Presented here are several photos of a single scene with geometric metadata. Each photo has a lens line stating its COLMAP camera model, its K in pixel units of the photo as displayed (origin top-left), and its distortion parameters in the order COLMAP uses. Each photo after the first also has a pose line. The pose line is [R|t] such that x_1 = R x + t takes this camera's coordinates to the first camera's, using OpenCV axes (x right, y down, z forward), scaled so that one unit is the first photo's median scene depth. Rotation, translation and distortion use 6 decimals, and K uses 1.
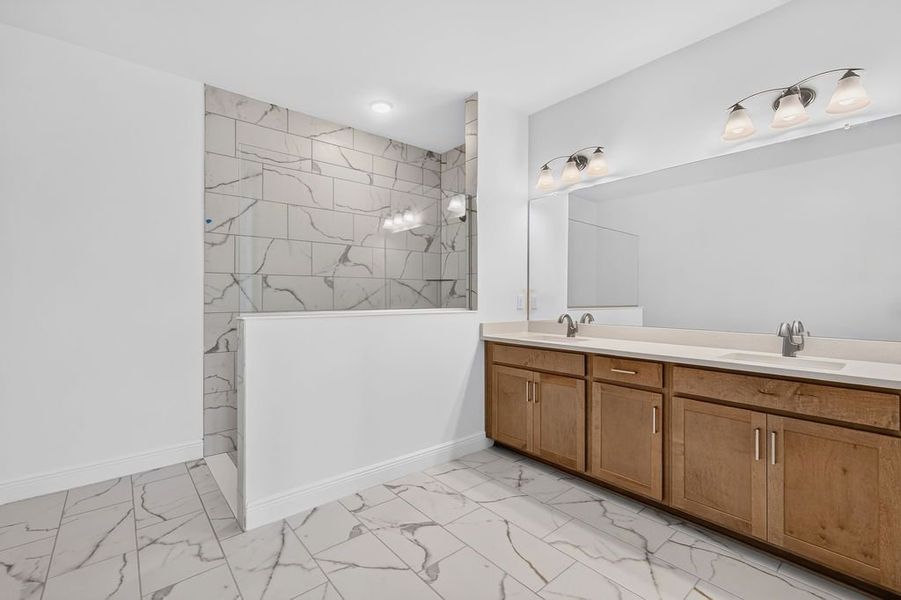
lens RADIAL K [[397.4, 0, 450.7], [0, 397.4, 295.8], [0, 0, 1]] dist [-0.004637, -0.000875]
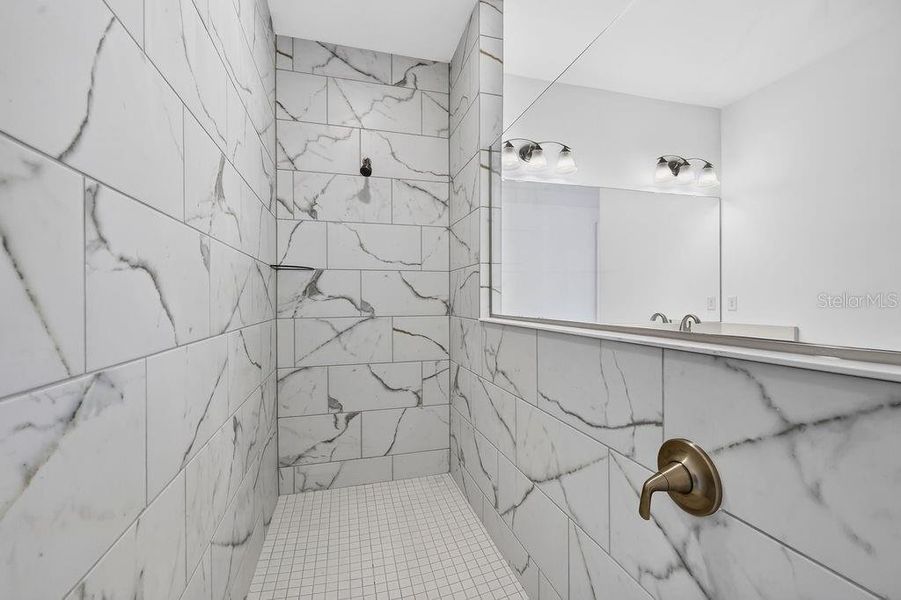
lens RADIAL K [[397.4, 0, 450.8], [0, 397.4, 299.5], [0, 0, 1]] dist [-0.004637, -0.000875]
pose [[0.417430, -0.007184, 0.908681, -0.434662], [0.011761, 0.999928, 0.002503, 0.005051], [-0.908633, 0.009642, 0.417484, 0.581698]]
